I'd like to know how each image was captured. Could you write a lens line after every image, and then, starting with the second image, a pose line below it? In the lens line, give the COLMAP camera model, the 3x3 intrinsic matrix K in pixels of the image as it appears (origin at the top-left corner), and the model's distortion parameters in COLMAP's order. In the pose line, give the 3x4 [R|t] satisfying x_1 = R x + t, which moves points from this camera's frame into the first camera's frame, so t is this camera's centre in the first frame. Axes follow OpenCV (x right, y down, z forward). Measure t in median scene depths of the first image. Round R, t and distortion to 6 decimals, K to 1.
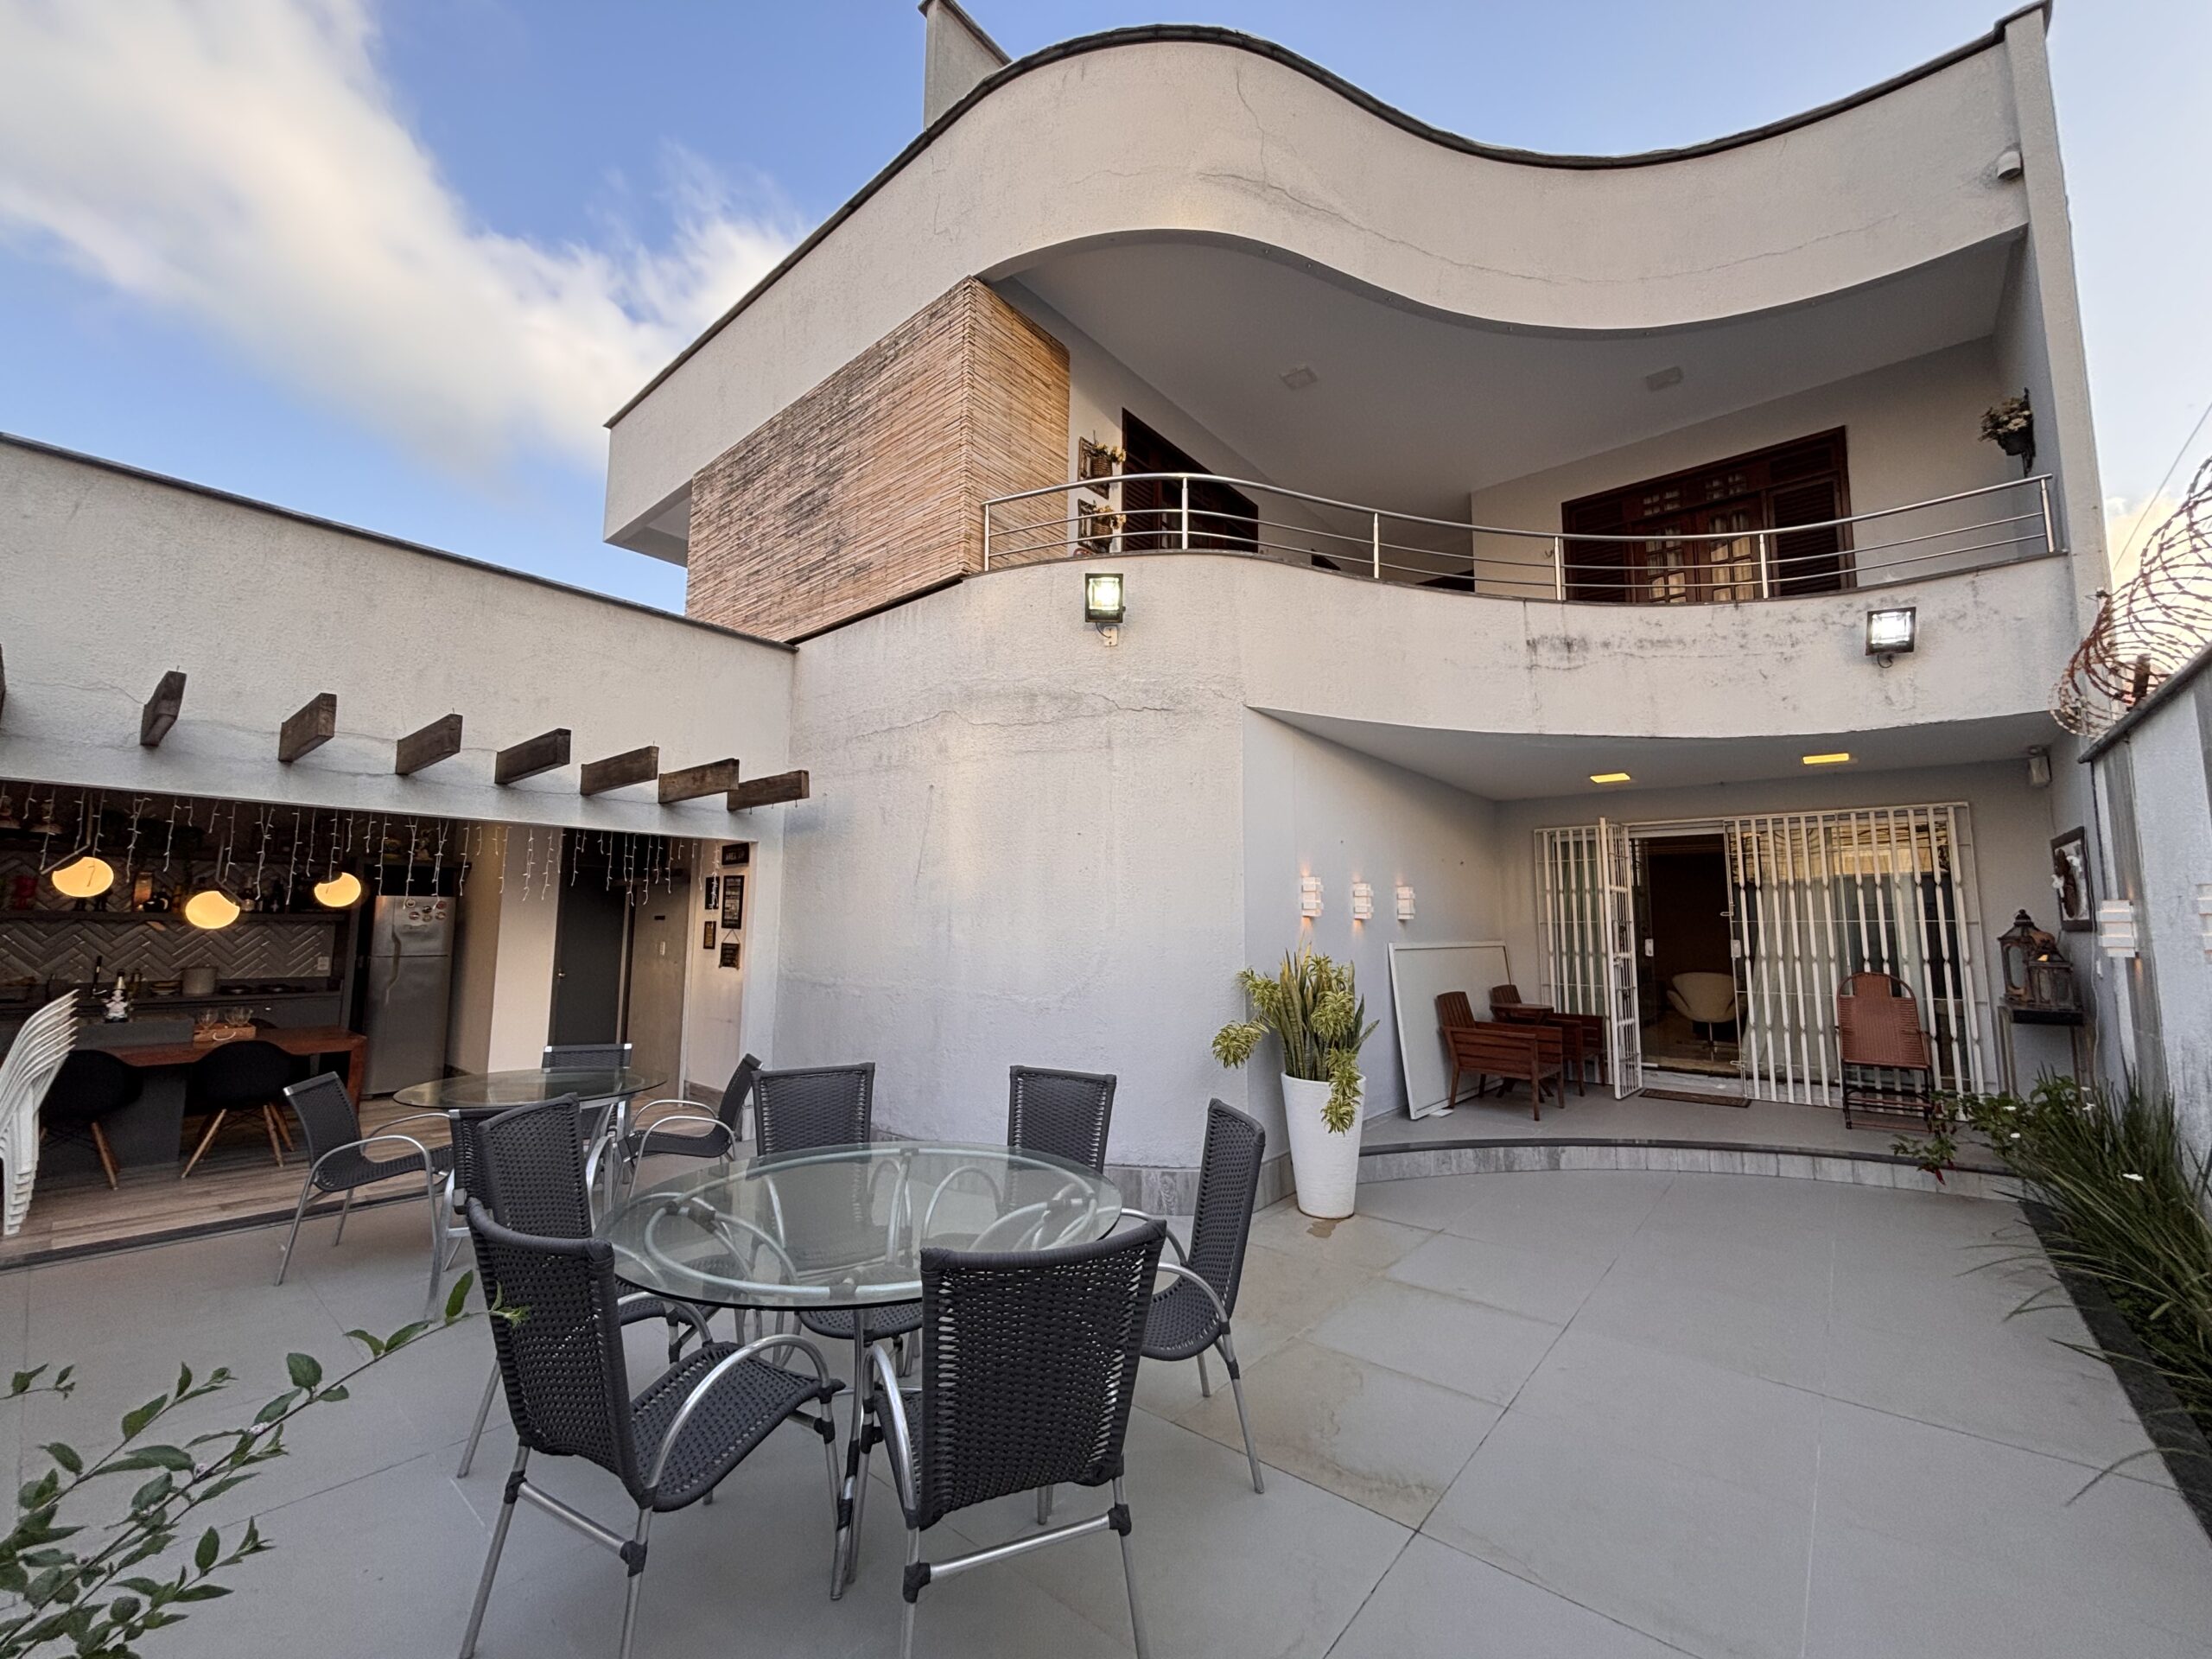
lens RADIAL K [[888.5, 0, 1094.6], [0, 888.5, 830.8], [0, 0, 1]] dist [-0.006639, 0.000024]
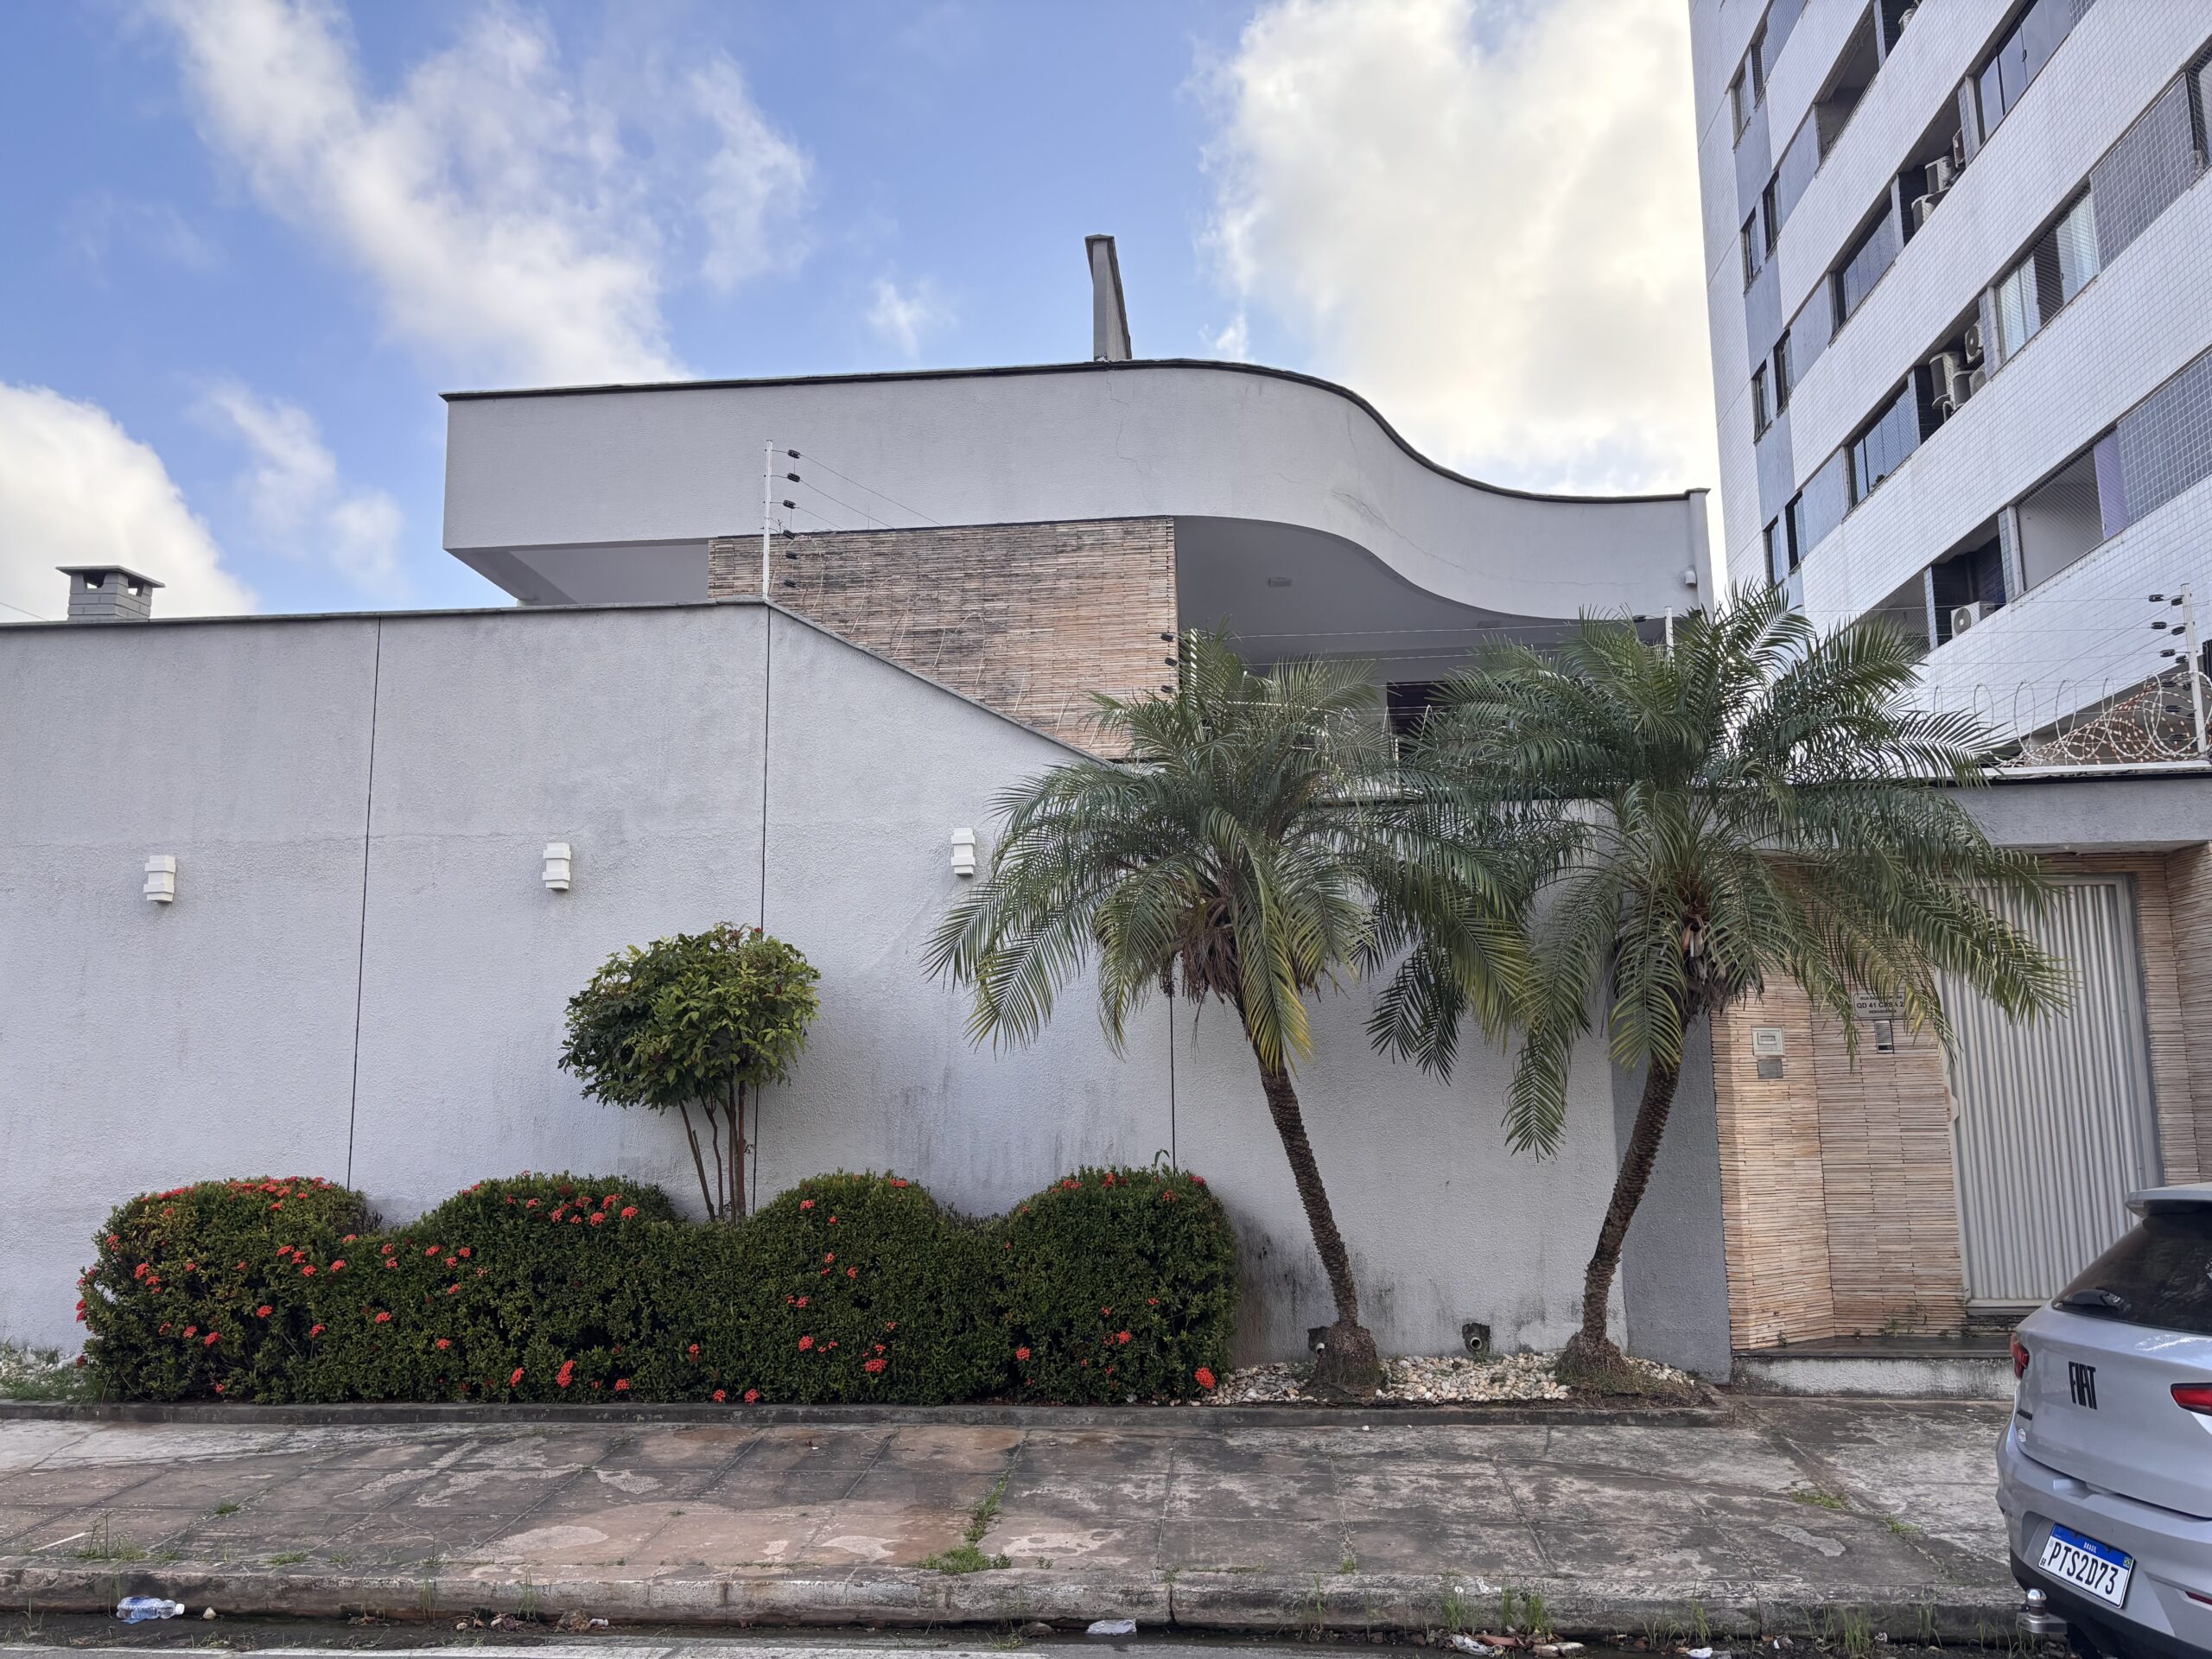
lens RADIAL K [[1685.3, 0, 1106.0], [0, 1685.3, 829.5], [0, 0, 1]] dist [0.000841, 0.000150]
pose [[0.809498, 0.078749, 0.581818, -1.561670], [-0.050411, 0.996627, -0.064755, -0.027363], [-0.584955, 0.023089, 0.810737, -0.861945]]
